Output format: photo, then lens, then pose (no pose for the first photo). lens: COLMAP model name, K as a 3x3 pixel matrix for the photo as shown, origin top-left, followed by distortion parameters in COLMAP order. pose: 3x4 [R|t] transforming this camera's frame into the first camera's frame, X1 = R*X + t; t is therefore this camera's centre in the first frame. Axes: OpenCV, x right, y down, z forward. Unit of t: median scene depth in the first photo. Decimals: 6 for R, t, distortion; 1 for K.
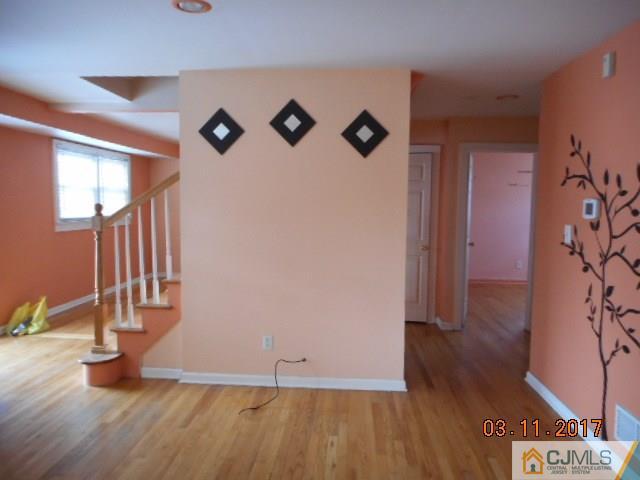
lens RADIAL K [[476.2, 0, 320.3], [0, 476.2, 242.0], [0, 0, 1]] dist [-0.006320, -0.001542]
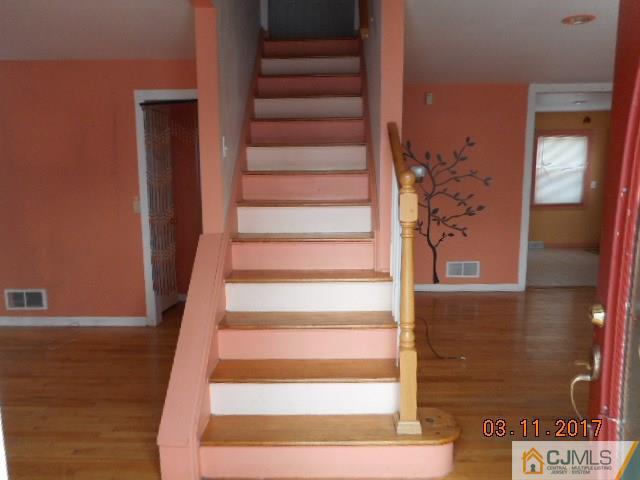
lens RADIAL K [[476.2, 0, 319.3], [0, 476.2, 238.8], [0, 0, 1]] dist [-0.006320, -0.001542]
pose [[-0.050714, -0.151143, 0.987210, -1.438132], [0.089133, 0.983853, 0.155208, -0.146742], [-0.994728, 0.095865, -0.036423, 1.601199]]
